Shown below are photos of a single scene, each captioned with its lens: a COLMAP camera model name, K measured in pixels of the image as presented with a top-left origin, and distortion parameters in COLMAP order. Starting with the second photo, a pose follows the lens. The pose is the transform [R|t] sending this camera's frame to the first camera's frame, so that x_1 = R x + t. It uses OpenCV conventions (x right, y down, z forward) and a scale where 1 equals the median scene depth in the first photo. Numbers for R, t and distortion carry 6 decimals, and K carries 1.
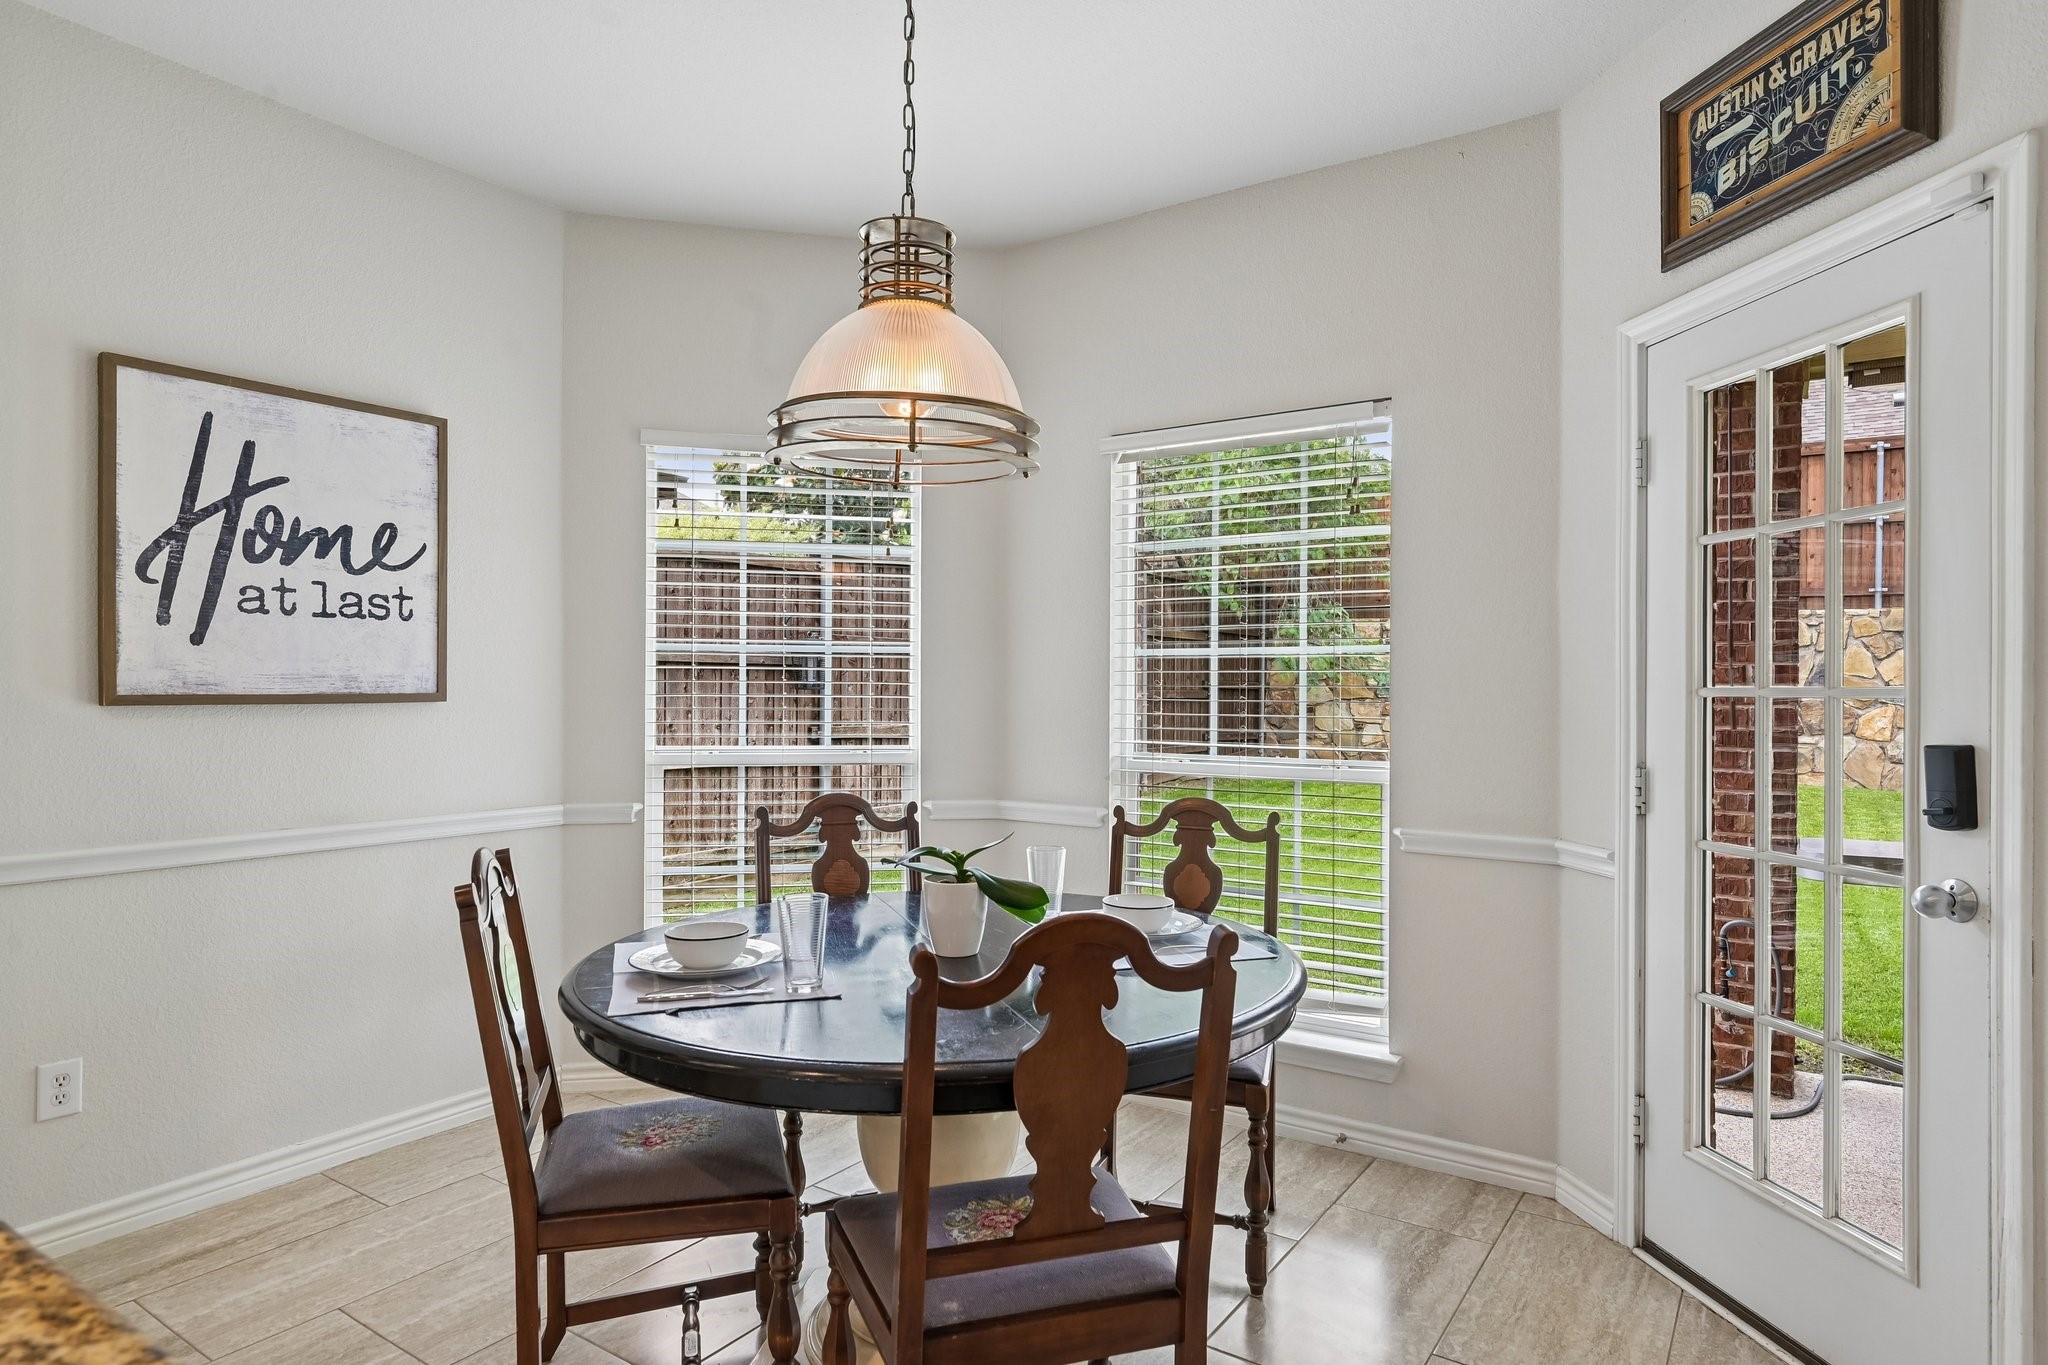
lens RADIAL K [[1164.5, 0, 1024.0], [0, 1164.5, 682.5], [0, 0, 1]] dist [0.001774, 0.000392]
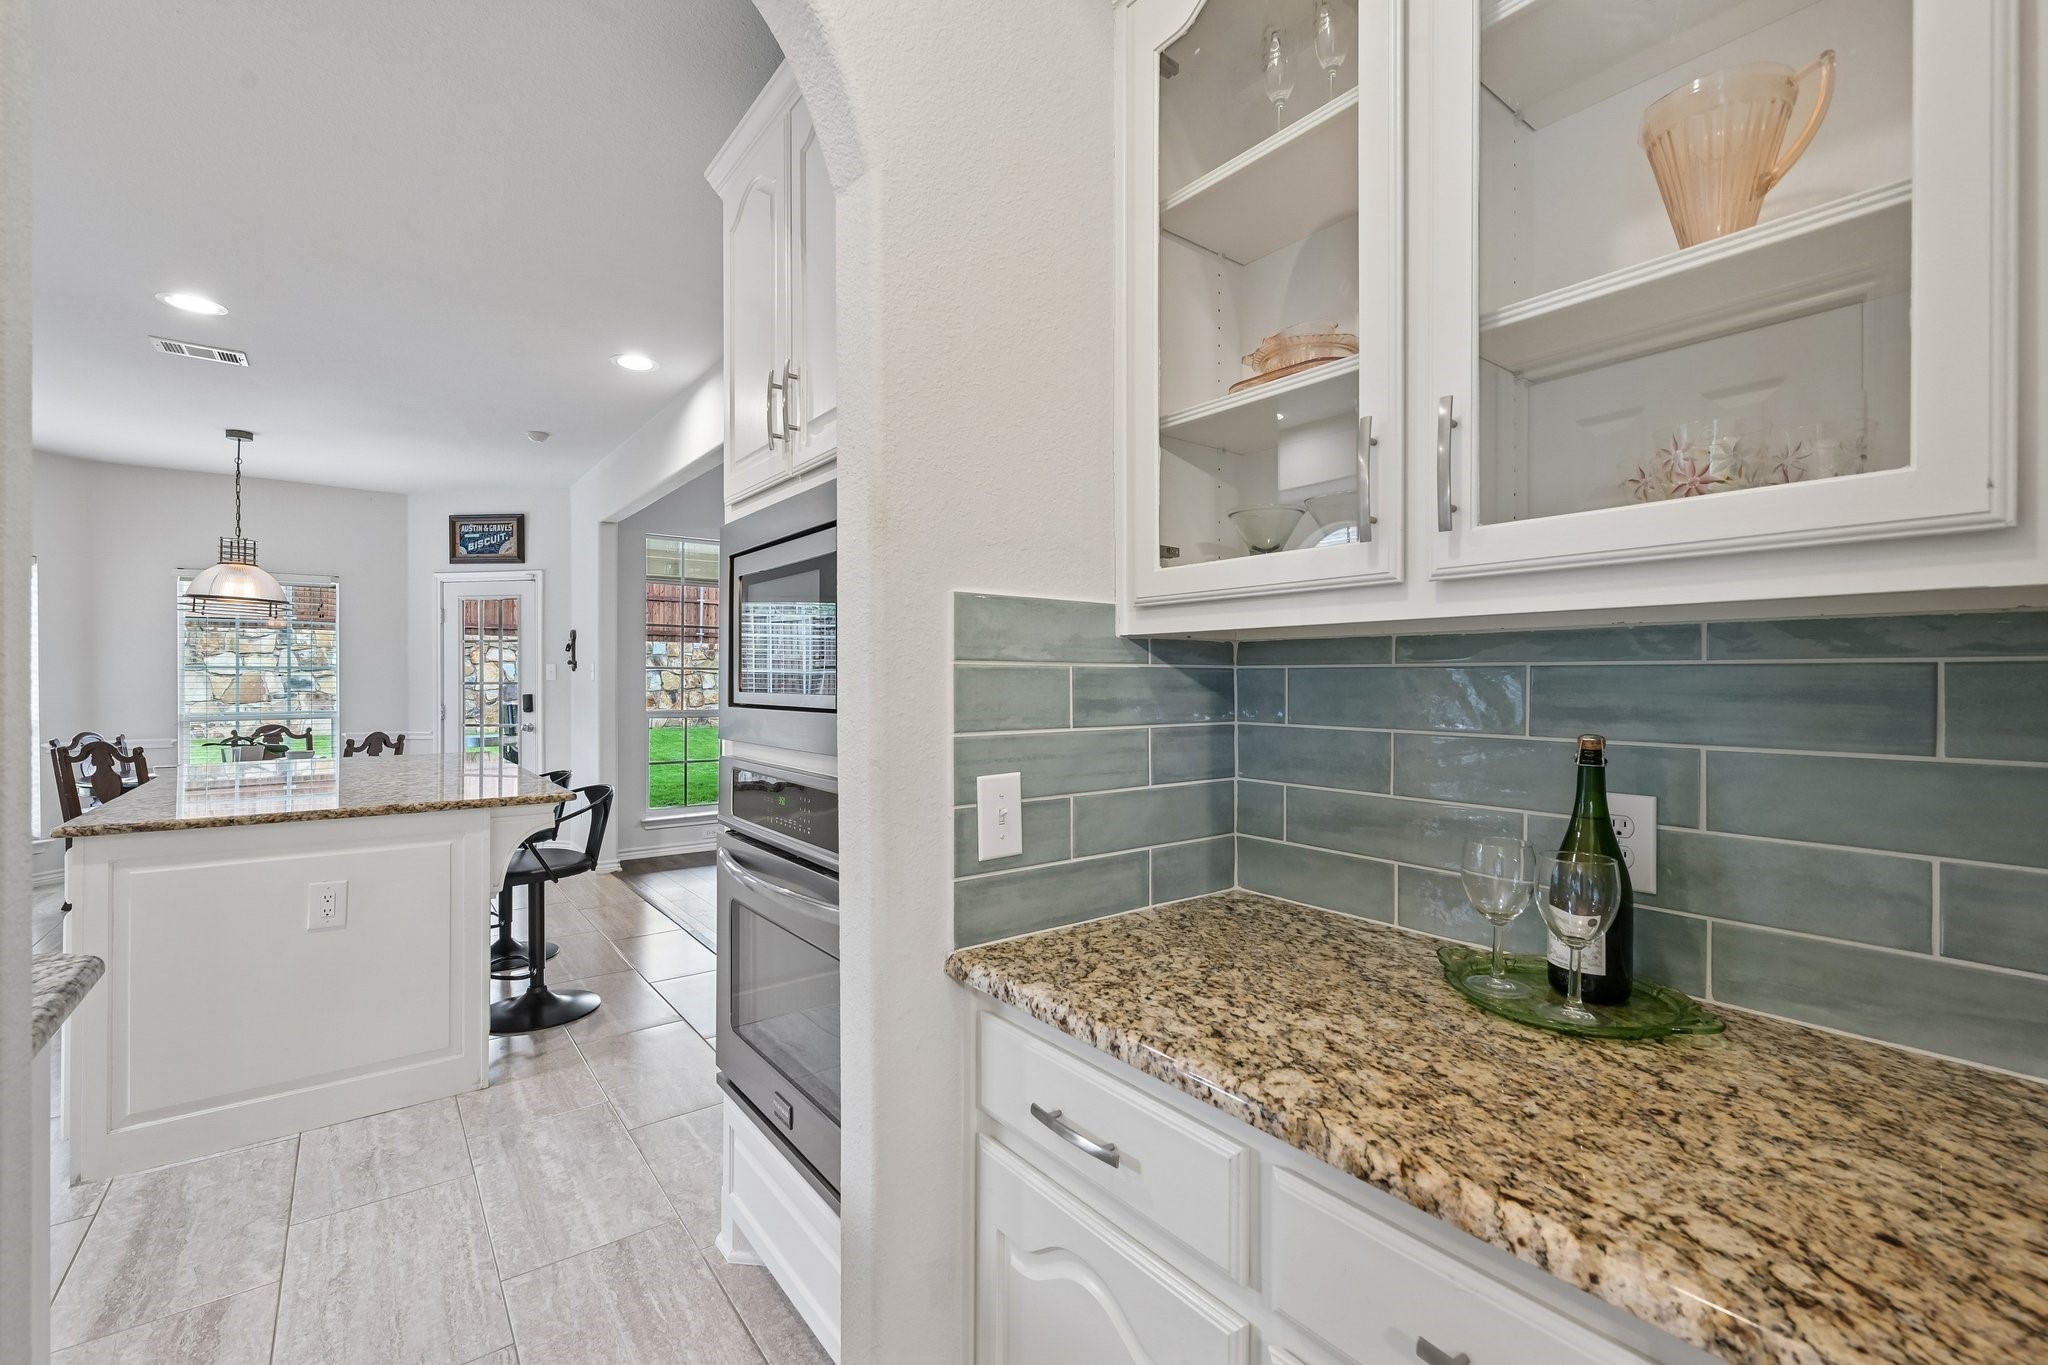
lens RADIAL K [[884.2, 0, 1024.0], [0, 884.2, 682.5], [0, 0, 1]] dist [-0.000265, -0.000032]
pose [[0.322797, -0.009415, 0.946421, -1.352066], [-0.001804, 0.999943, 0.010563, -0.024702], [-0.946466, -0.005117, 0.322762, -1.429407]]
